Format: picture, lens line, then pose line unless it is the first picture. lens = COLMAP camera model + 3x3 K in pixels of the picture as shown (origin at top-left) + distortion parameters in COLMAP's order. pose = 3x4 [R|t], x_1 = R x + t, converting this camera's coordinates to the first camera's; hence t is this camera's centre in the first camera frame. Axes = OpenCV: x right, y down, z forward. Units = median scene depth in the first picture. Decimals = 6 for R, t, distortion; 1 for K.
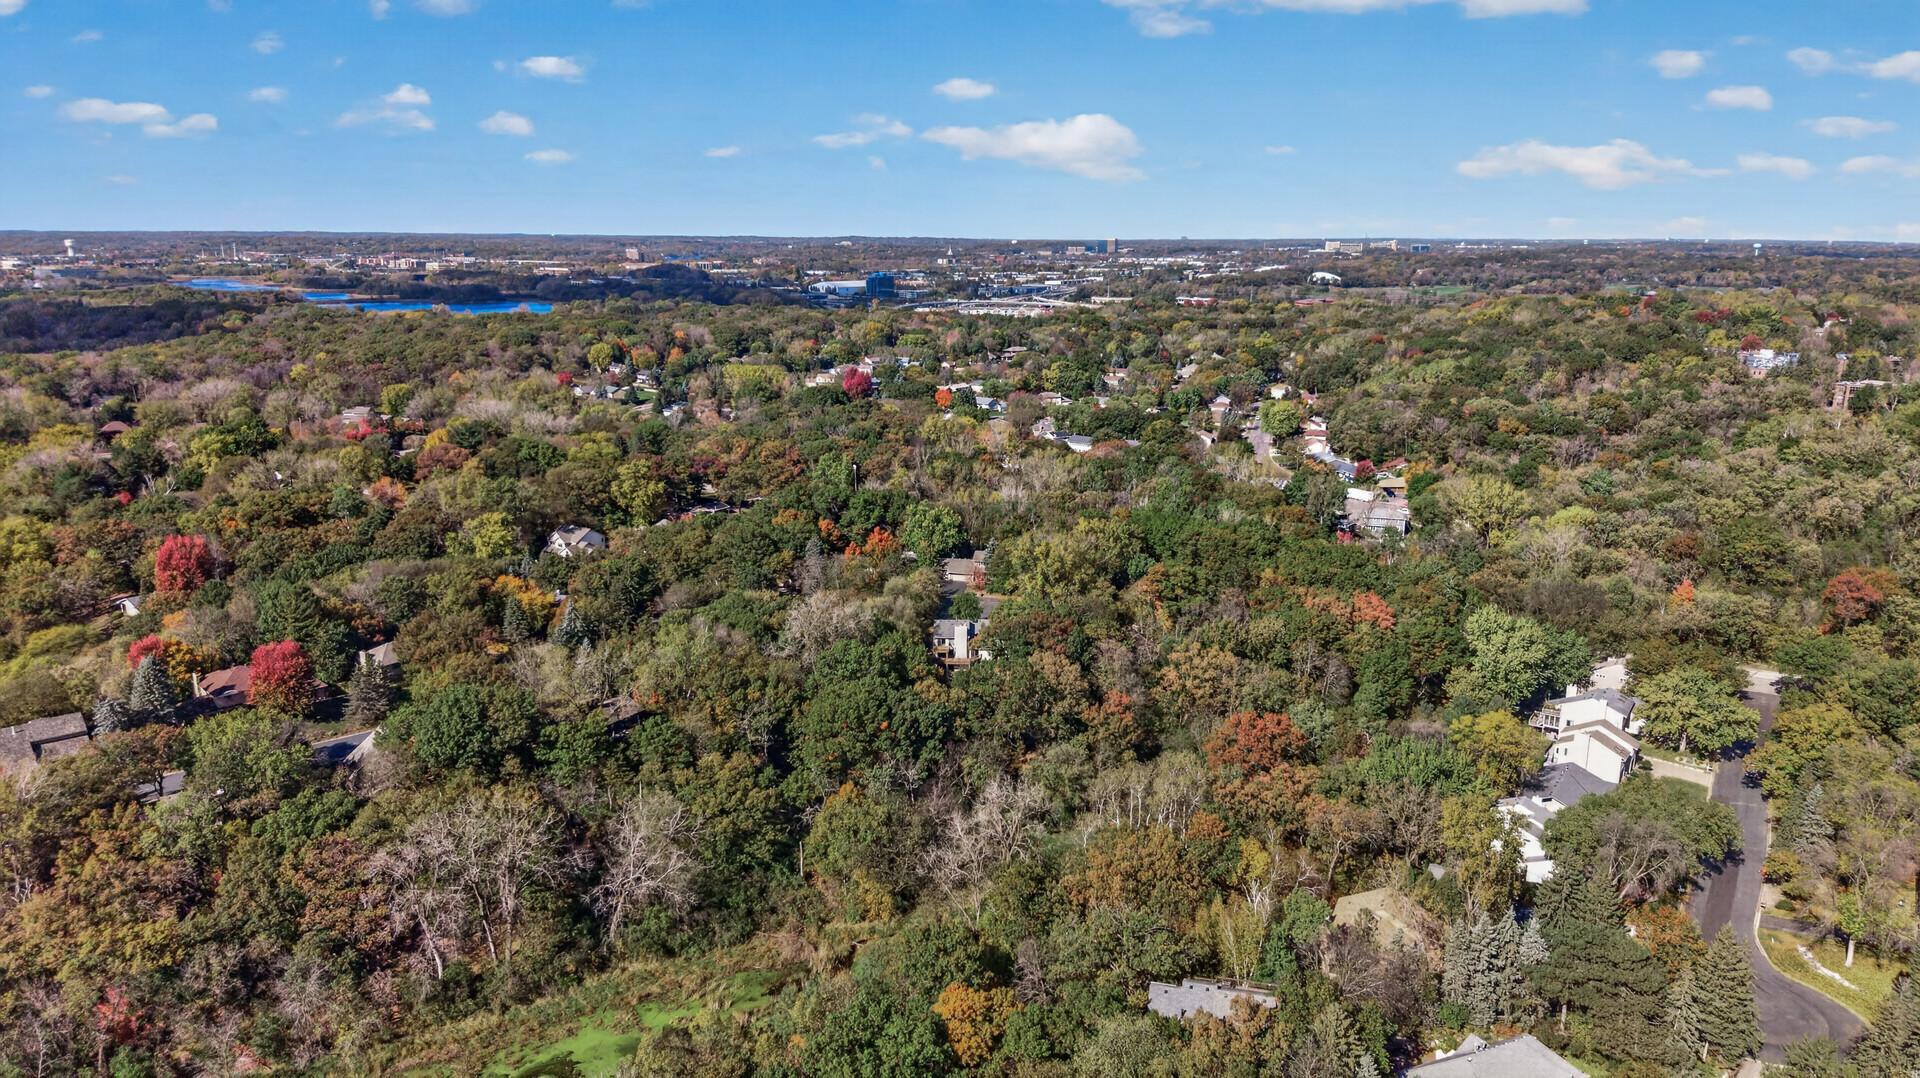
lens RADIAL K [[1363.1, 0, 960.0], [0, 1363.1, 539.0], [0, 0, 1]] dist [0.130014, -0.160950]
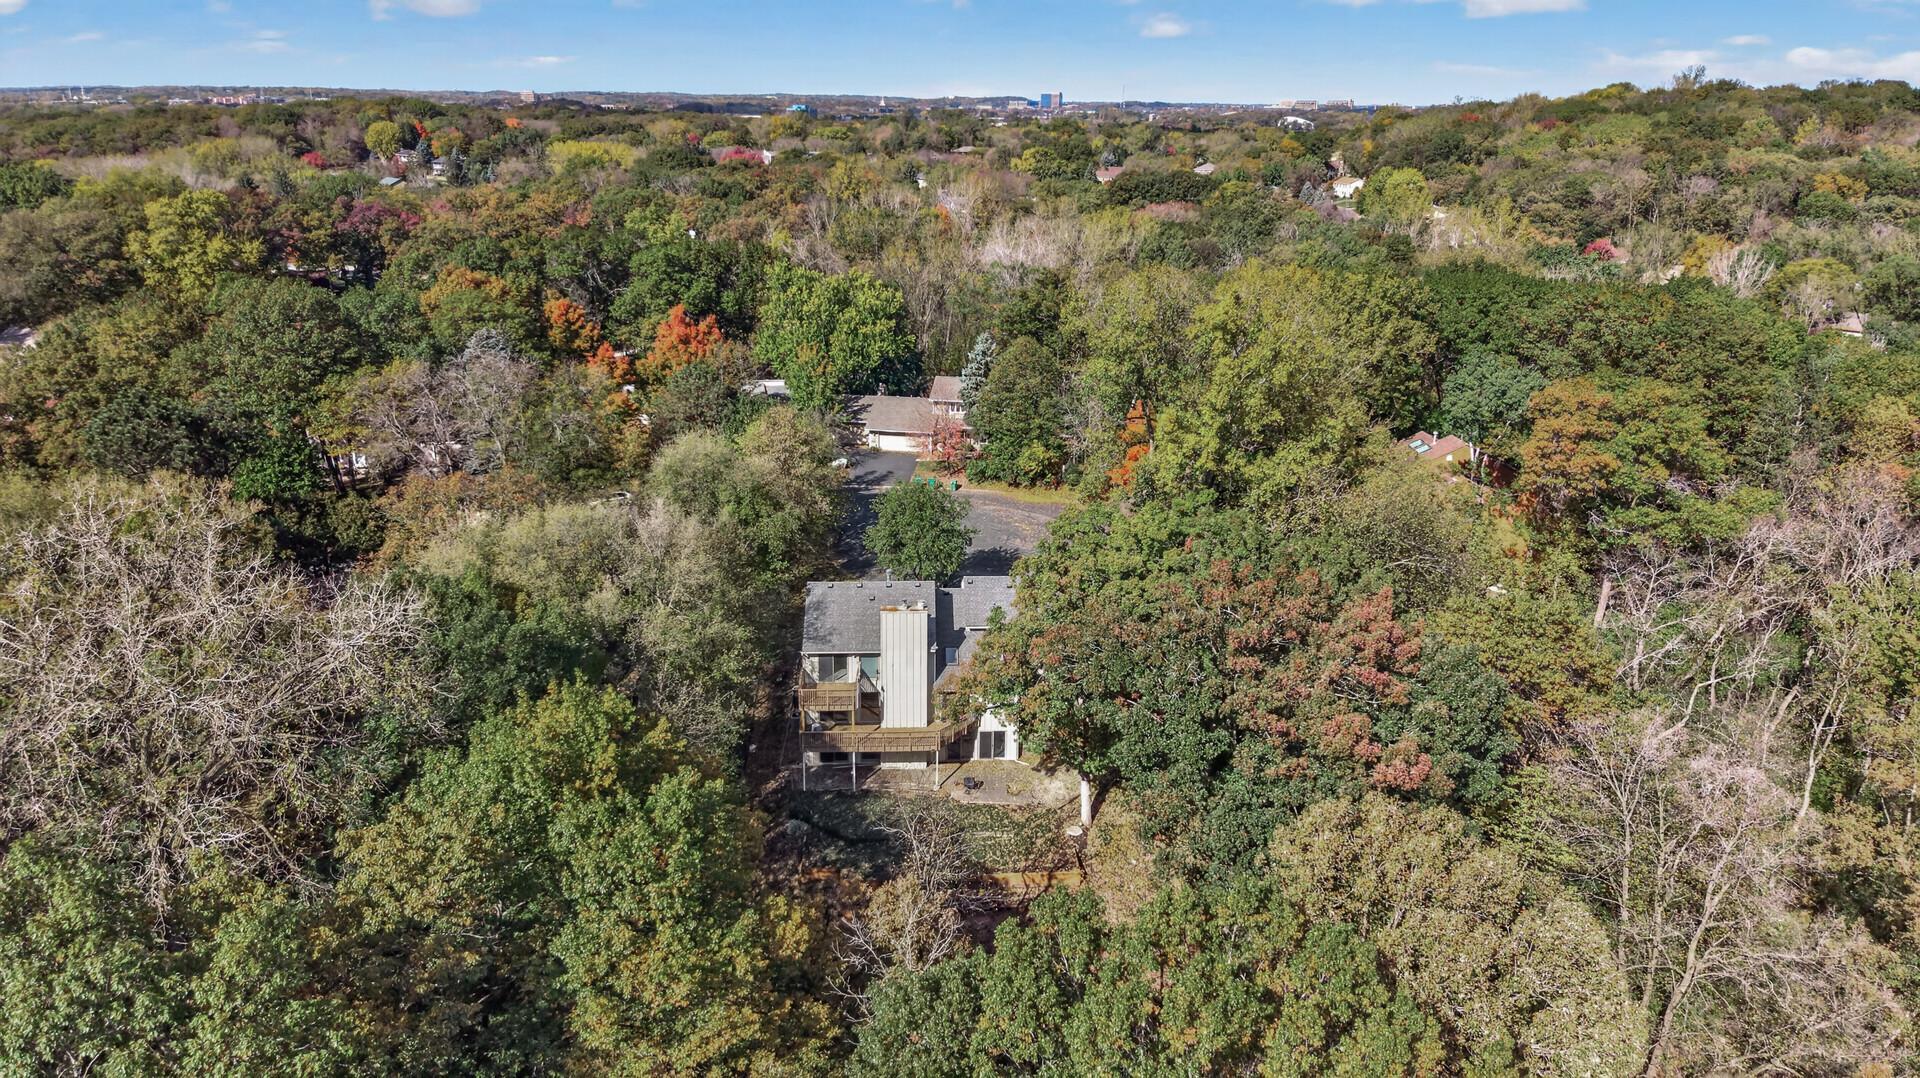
lens RADIAL K [[1353.4, 0, 960.0], [0, 1353.4, 539.0], [0, 0, 1]] dist [0.165975, -0.206113]
pose [[0.998892, -0.006302, 0.046637, -0.000616], [0.002173, 0.996113, 0.088062, 0.017685], [-0.047011, -0.087863, 0.995023, 0.489589]]
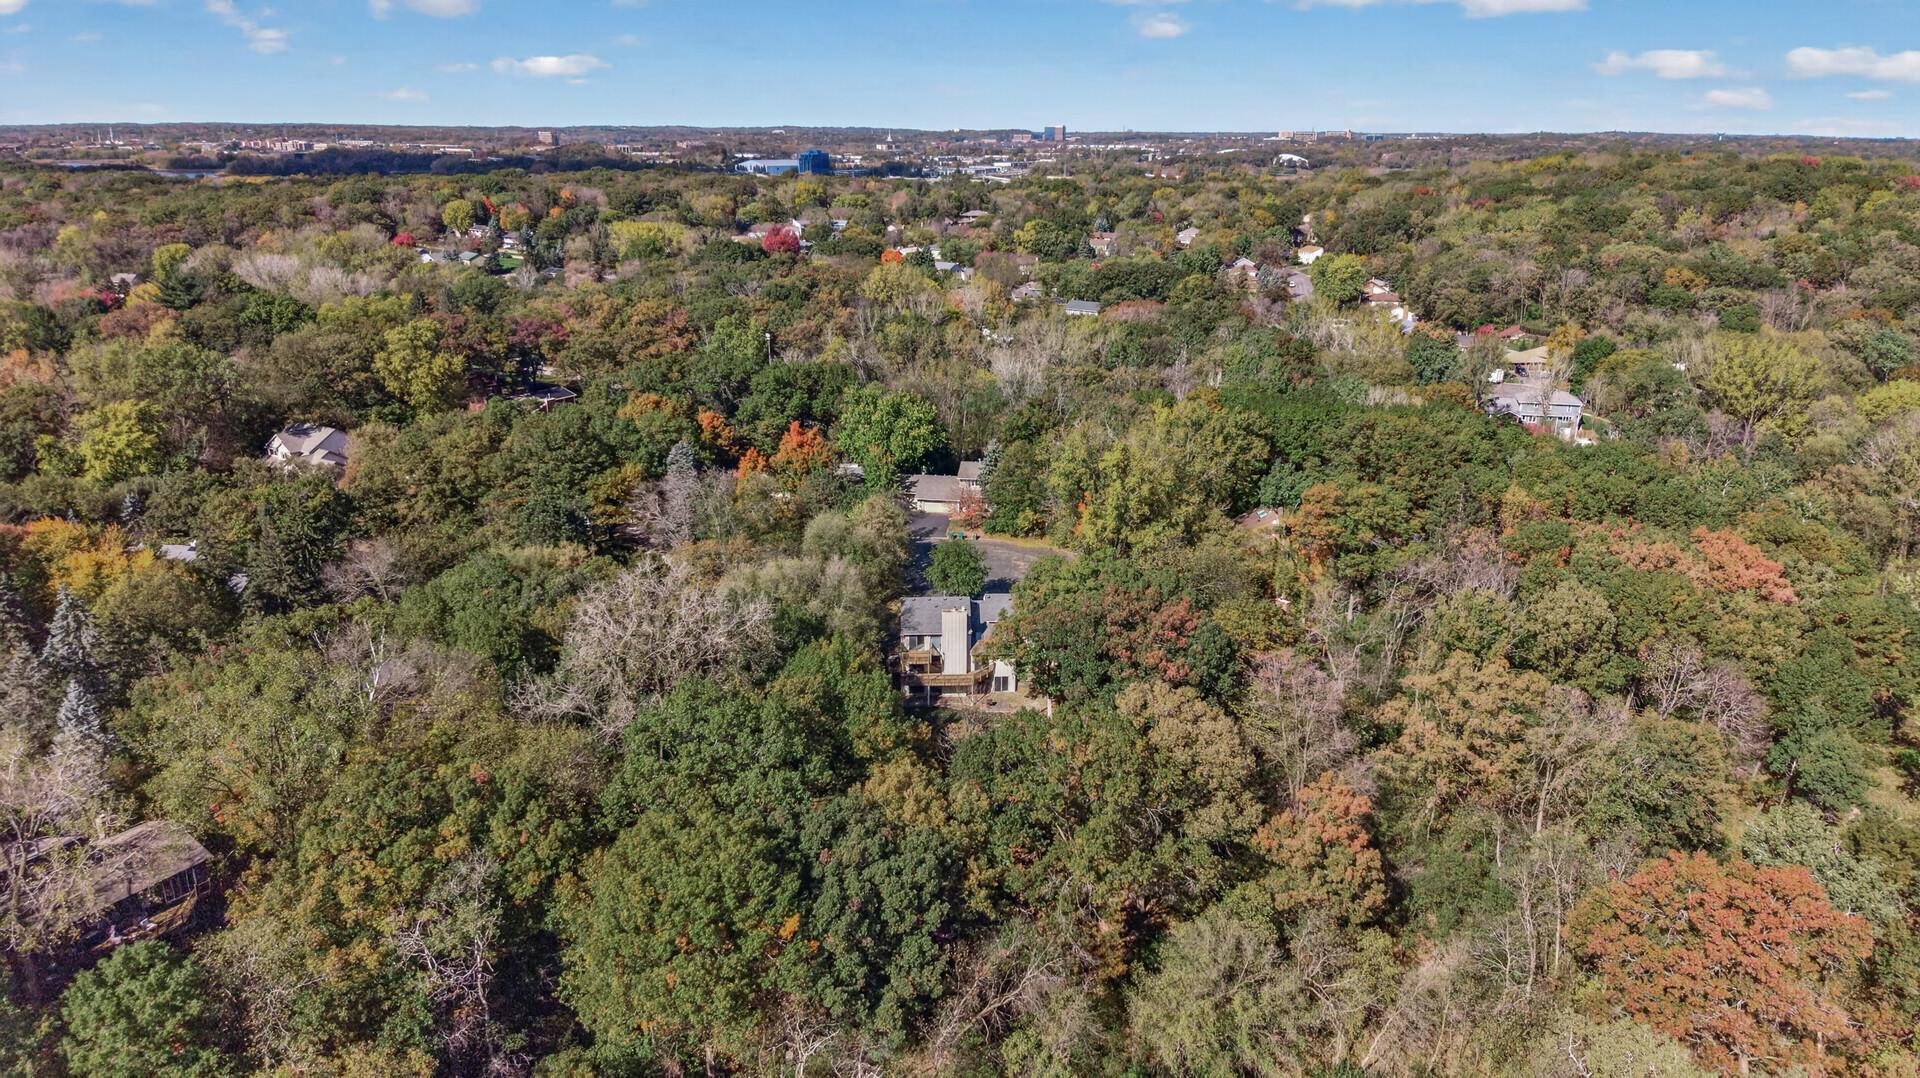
lens RADIAL K [[1363.1, 0, 960.0], [0, 1363.1, 539.0], [0, 0, 1]] dist [0.130014, -0.160950]
pose [[0.999071, -0.011905, 0.041420, -0.012087], [0.009007, 0.997543, 0.069481, 0.001025], [-0.042145, -0.069044, 0.996723, 0.329240]]
